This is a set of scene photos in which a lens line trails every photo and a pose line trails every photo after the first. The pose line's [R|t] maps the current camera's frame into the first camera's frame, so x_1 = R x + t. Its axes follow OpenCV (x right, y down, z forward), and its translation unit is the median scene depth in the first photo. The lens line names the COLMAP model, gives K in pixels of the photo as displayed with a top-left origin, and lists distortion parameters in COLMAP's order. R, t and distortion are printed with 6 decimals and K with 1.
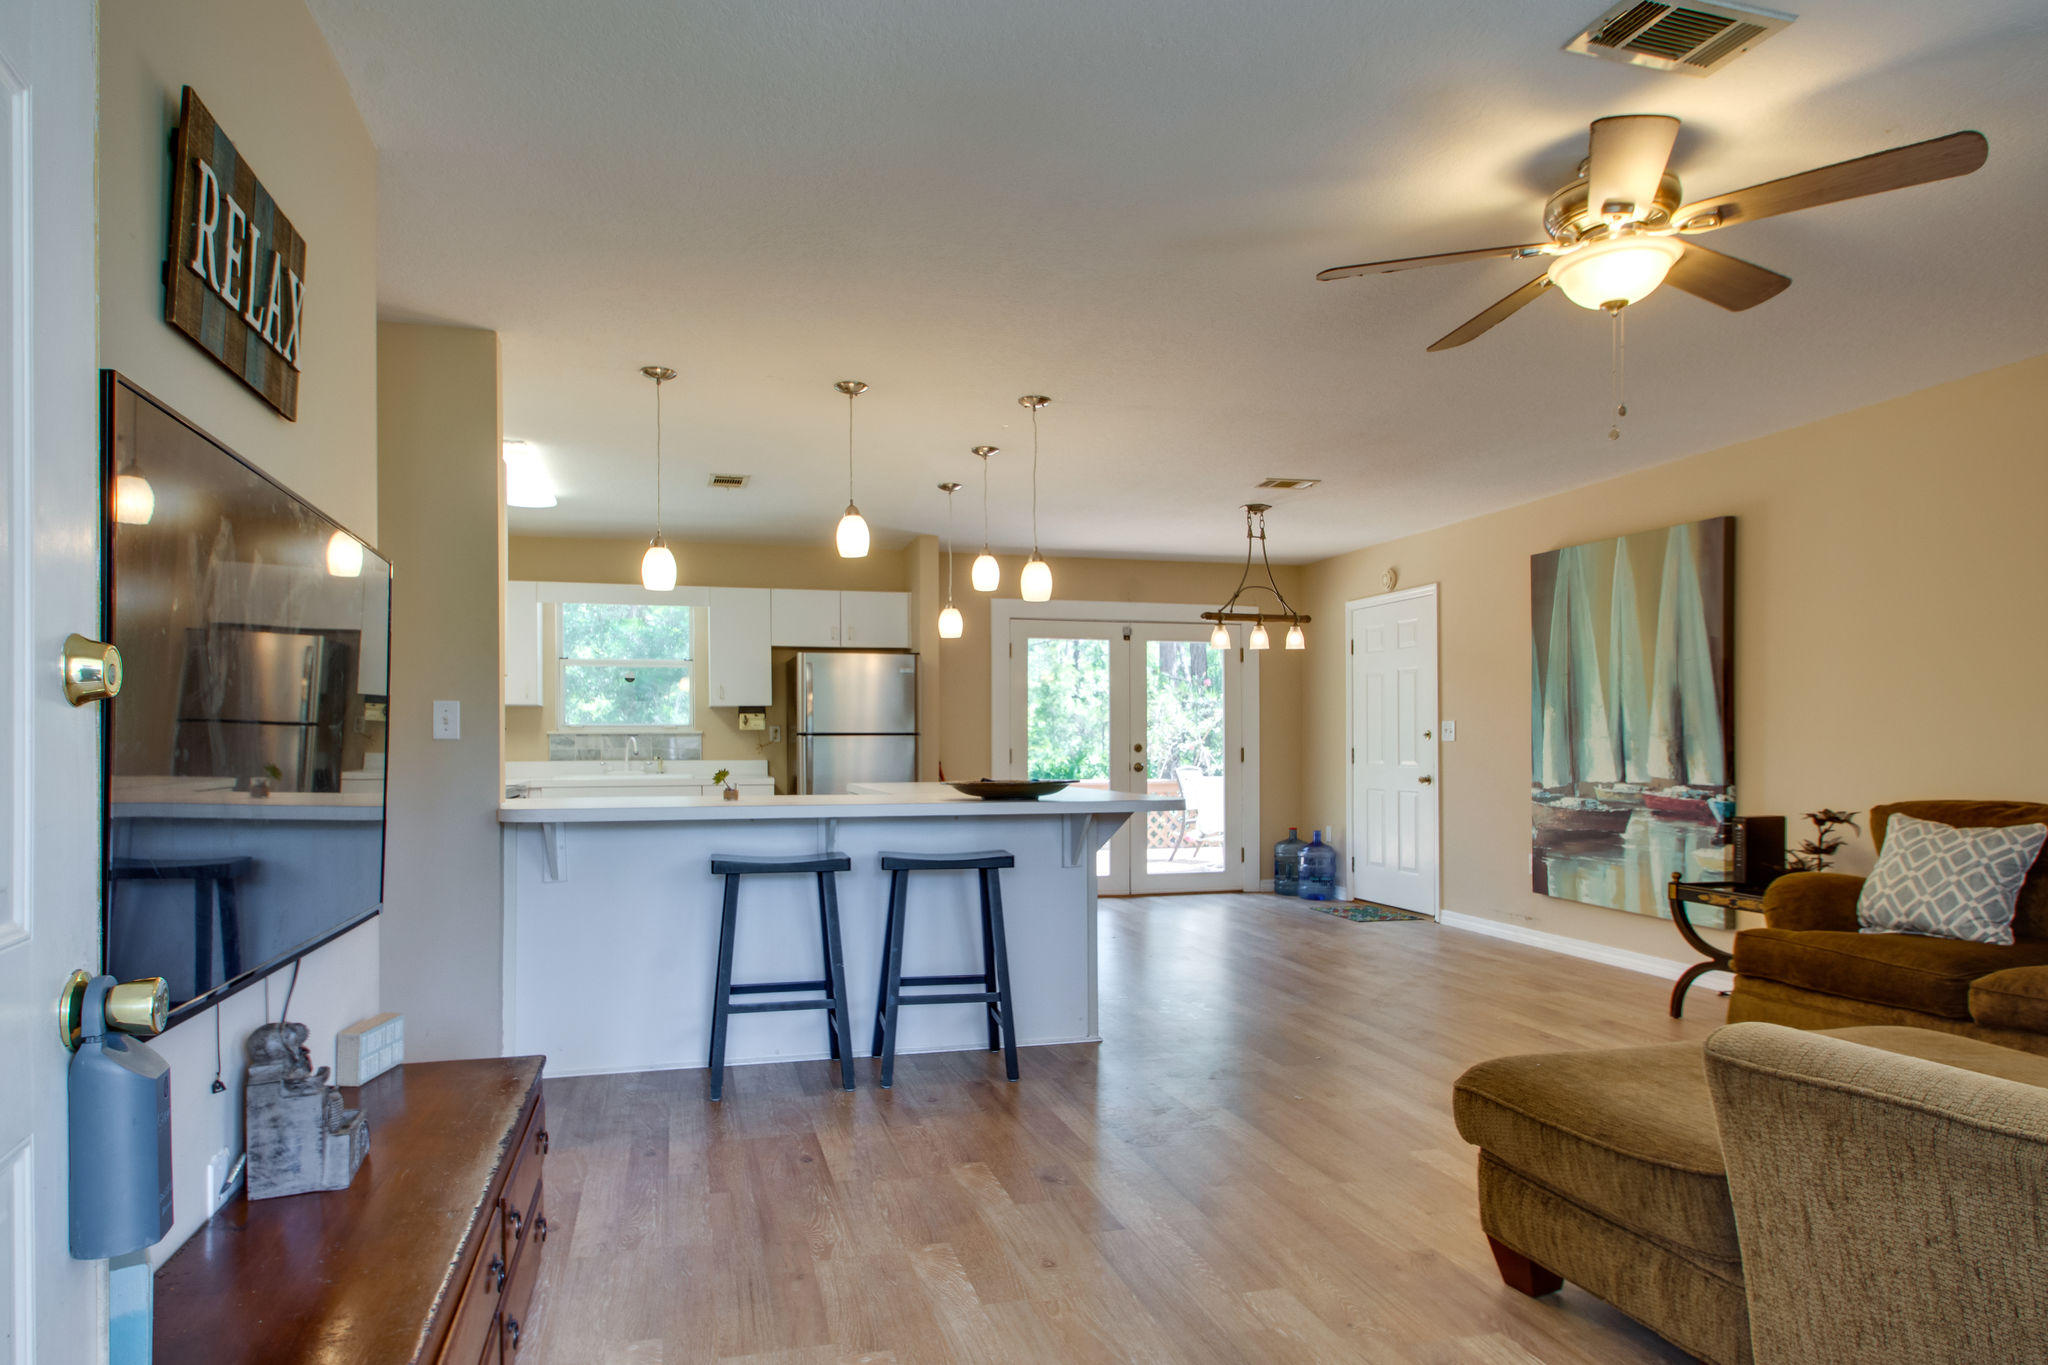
lens RADIAL K [[1175.7, 0, 1017.4], [0, 1175.7, 747.9], [0, 0, 1]] dist [-0.022632, -0.000377]
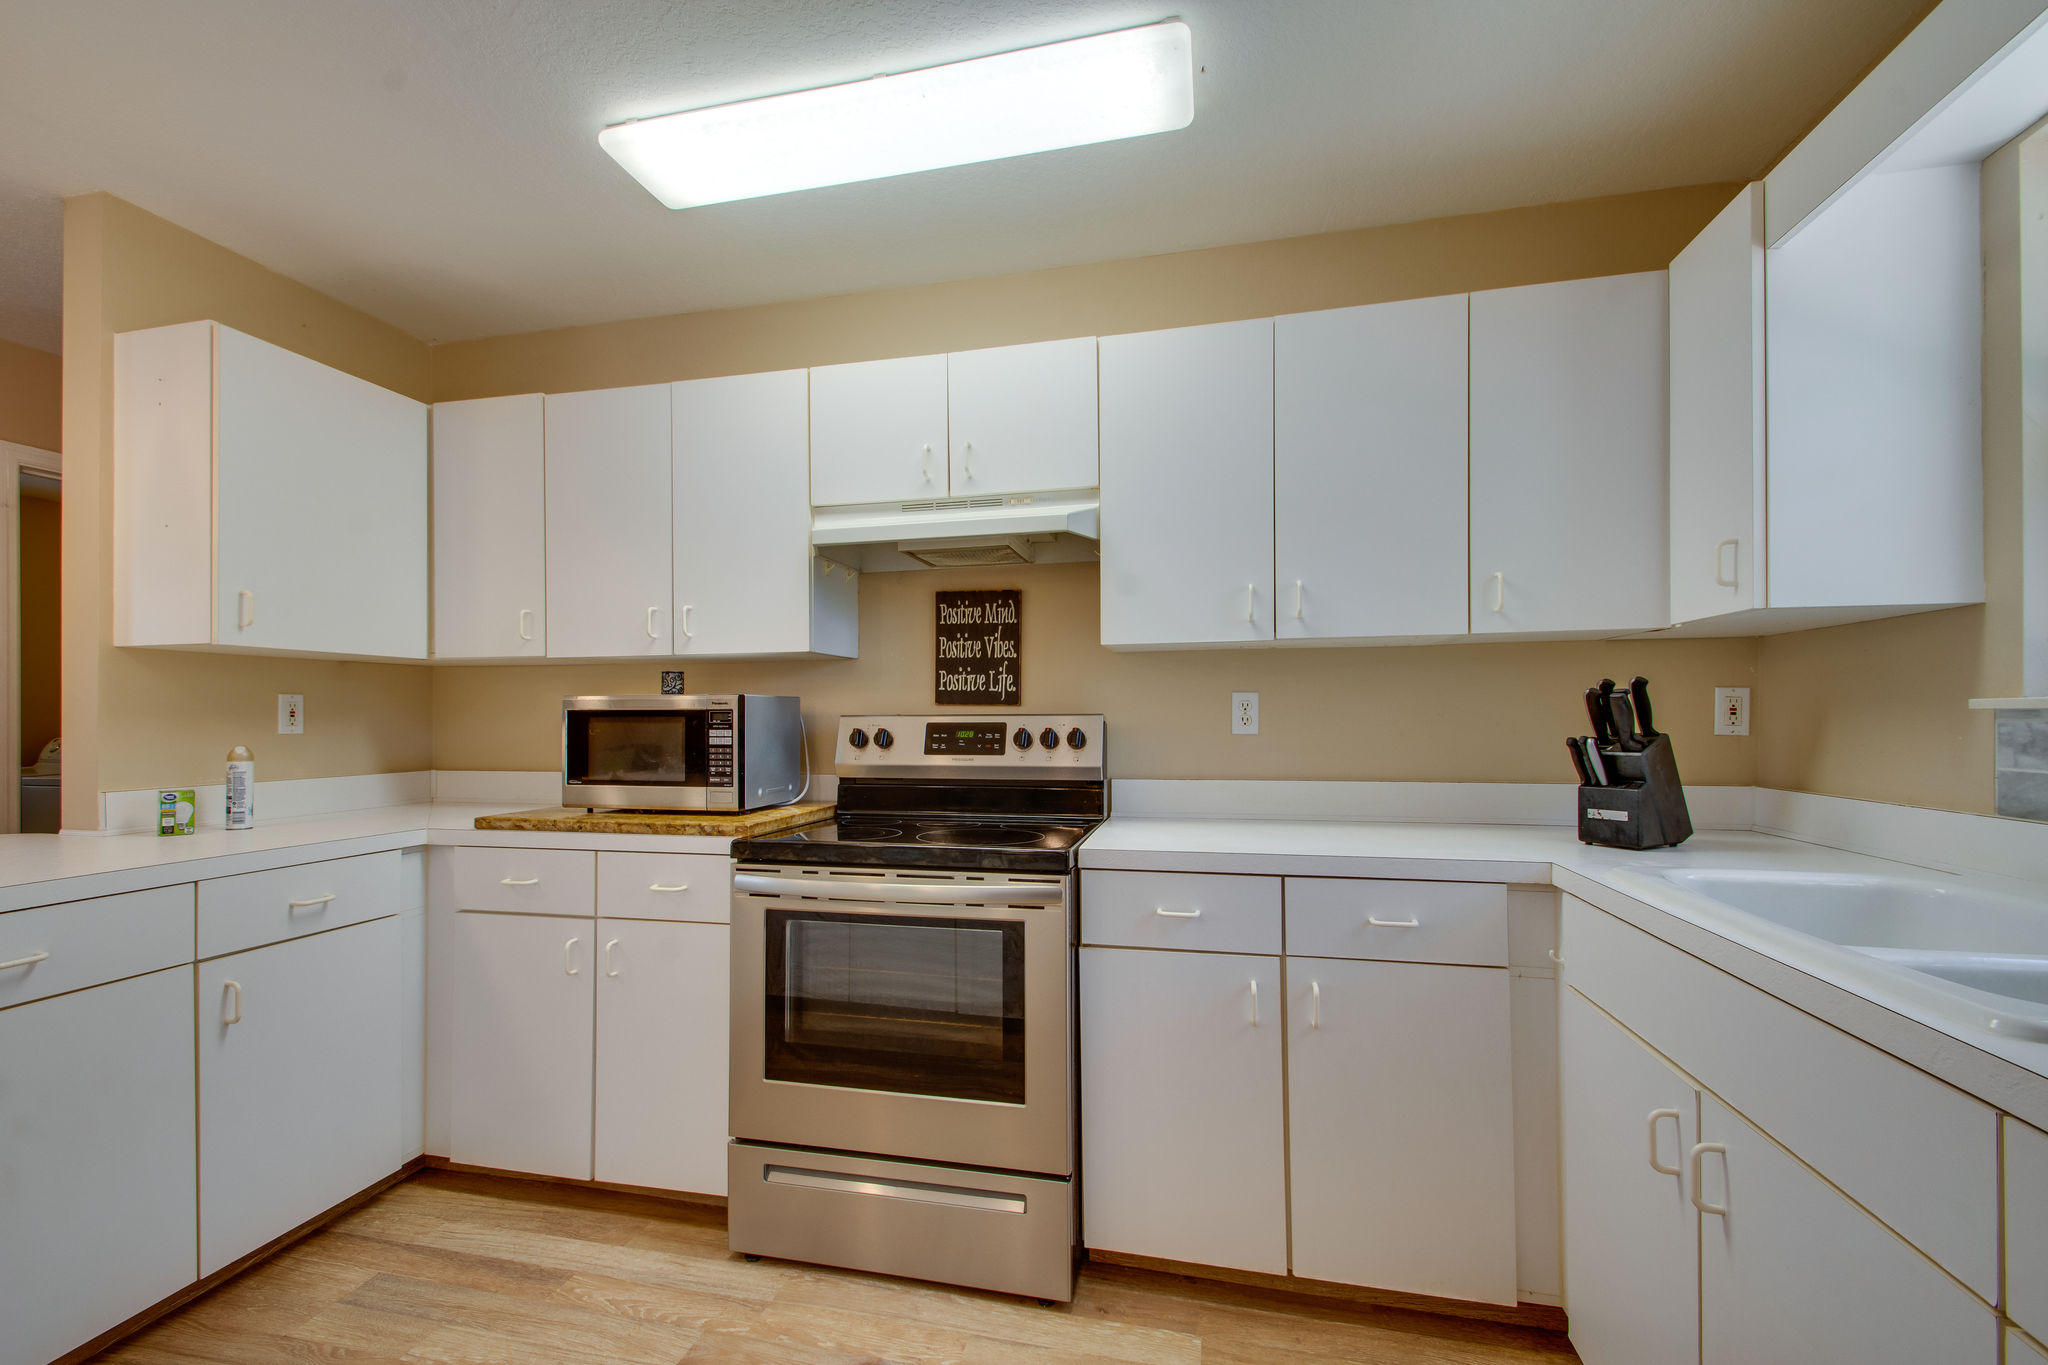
lens RADIAL K [[891.8, 0, 1001.4], [0, 891.8, 707.8], [0, 0, 1]] dist [0.016806, -0.000571]
pose [[-0.499170, -0.001039, -0.866504, -0.123240], [0.002914, 0.999992, -0.002877, -0.011880], [0.866499, -0.003962, -0.499163, 0.900622]]
